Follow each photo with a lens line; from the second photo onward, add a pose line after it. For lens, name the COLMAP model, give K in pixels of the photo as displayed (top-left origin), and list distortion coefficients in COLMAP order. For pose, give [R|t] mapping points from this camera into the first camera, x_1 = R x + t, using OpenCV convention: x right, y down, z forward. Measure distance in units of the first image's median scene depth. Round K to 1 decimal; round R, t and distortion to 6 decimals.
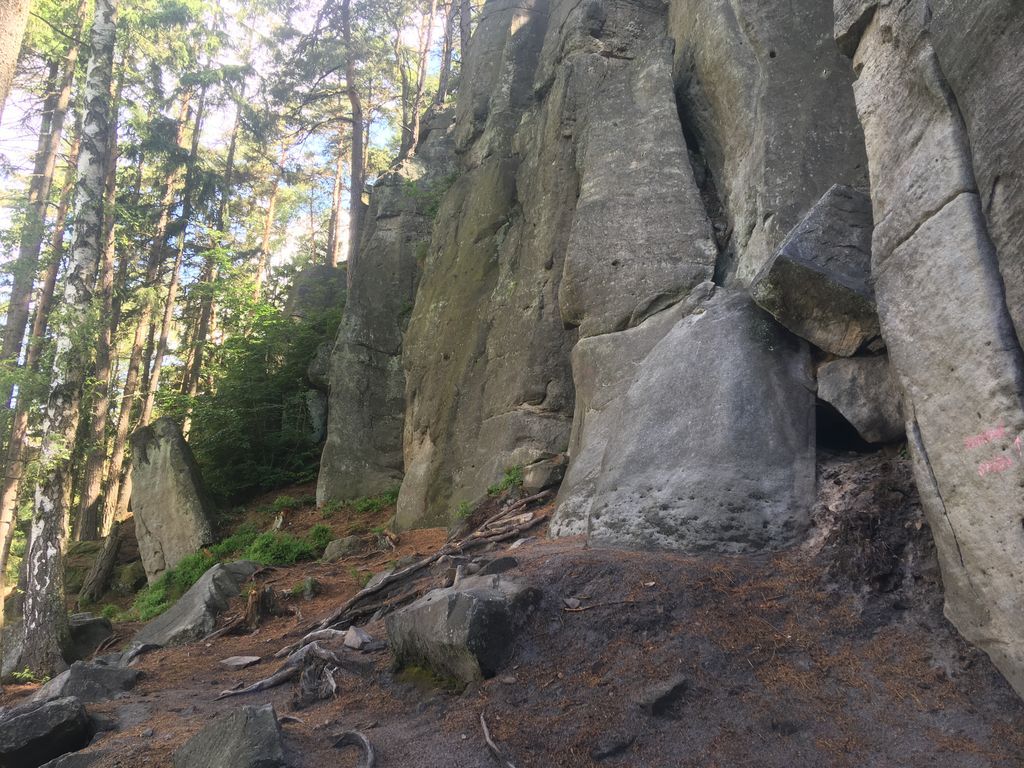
lens RADIAL K [[861.7, 0, 512.0], [0, 861.7, 384.0], [0, 0, 1]] dist [0.074949, -0.000386]
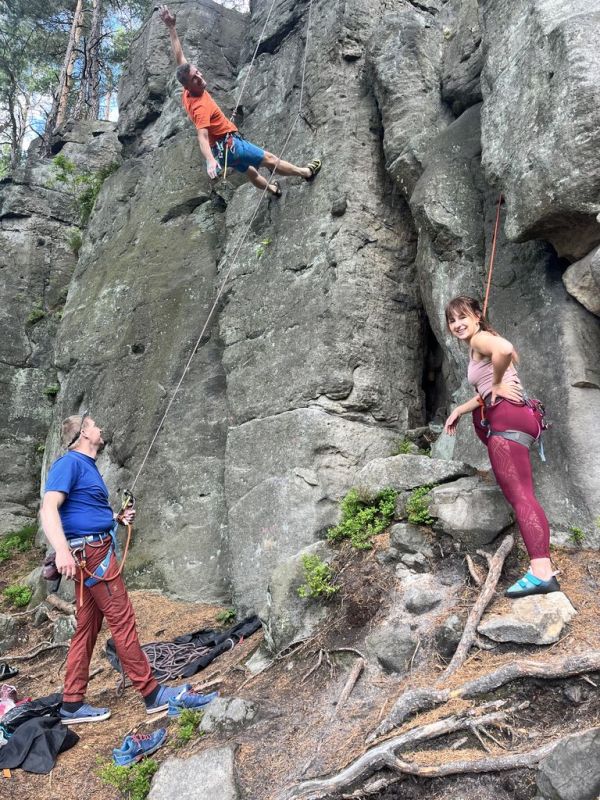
lens RADIAL K [[609.9, 0, 300.0], [0, 609.9, 400.0], [0, 0, 1]] dist [0.097850, -0.133159]
pose [[0.929157, 0.054701, 0.365615, -0.136818], [-0.028539, 0.996654, -0.076585, 0.048772], [-0.368581, 0.060725, 0.927610, 0.456673]]
